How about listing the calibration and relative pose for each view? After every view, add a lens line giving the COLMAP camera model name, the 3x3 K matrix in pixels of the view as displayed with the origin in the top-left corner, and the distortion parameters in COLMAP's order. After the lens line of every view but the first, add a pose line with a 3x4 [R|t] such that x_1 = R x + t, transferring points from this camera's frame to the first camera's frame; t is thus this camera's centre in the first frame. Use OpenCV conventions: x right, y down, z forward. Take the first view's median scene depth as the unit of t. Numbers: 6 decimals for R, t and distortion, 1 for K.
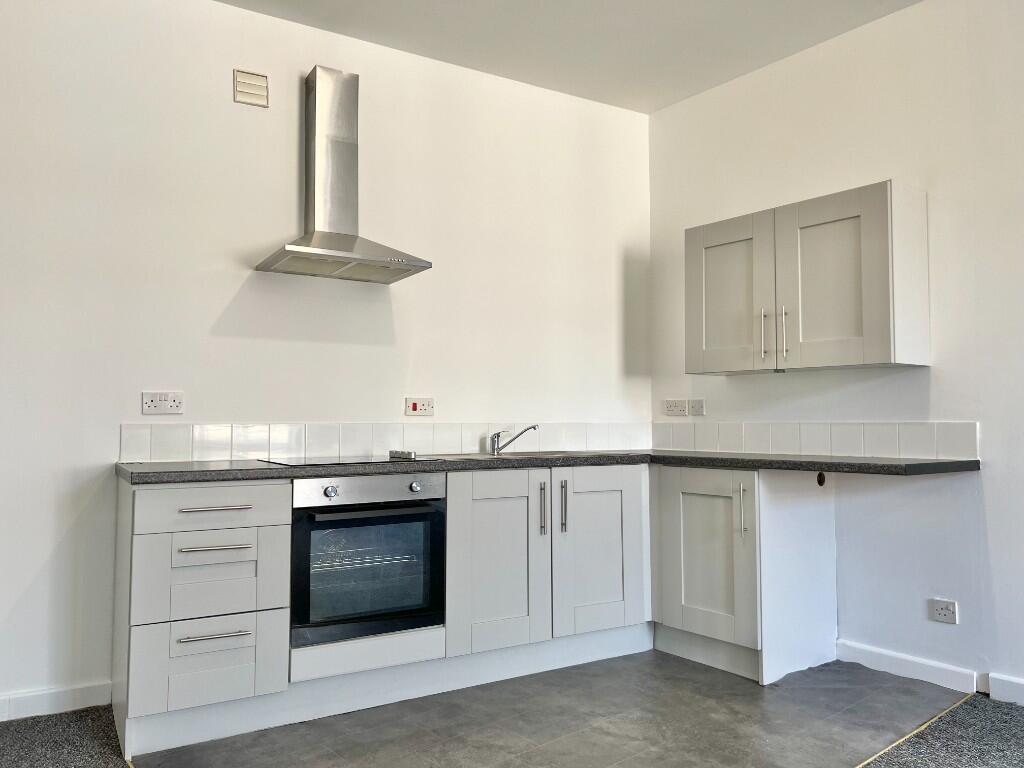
lens RADIAL K [[761.5, 0, 512.0], [0, 761.5, 384.0], [0, 0, 1]] dist [0.006044, 0.000324]
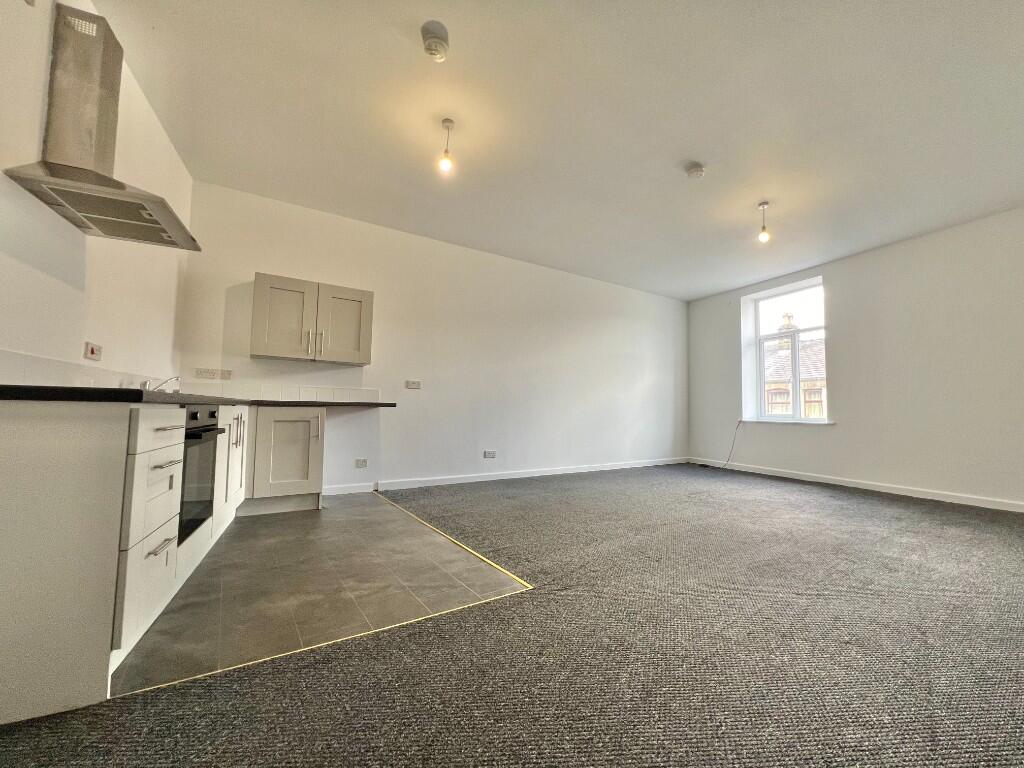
lens RADIAL K [[408.1, 0, 507.8], [0, 408.1, 382.1], [0, 0, 1]] dist [0.000909, -0.000198]
pose [[0.105981, 0.072659, 0.991710, -0.703753], [-0.064043, 0.995755, -0.066111, 0.081562], [-0.992304, -0.056506, 0.110184, 0.356922]]
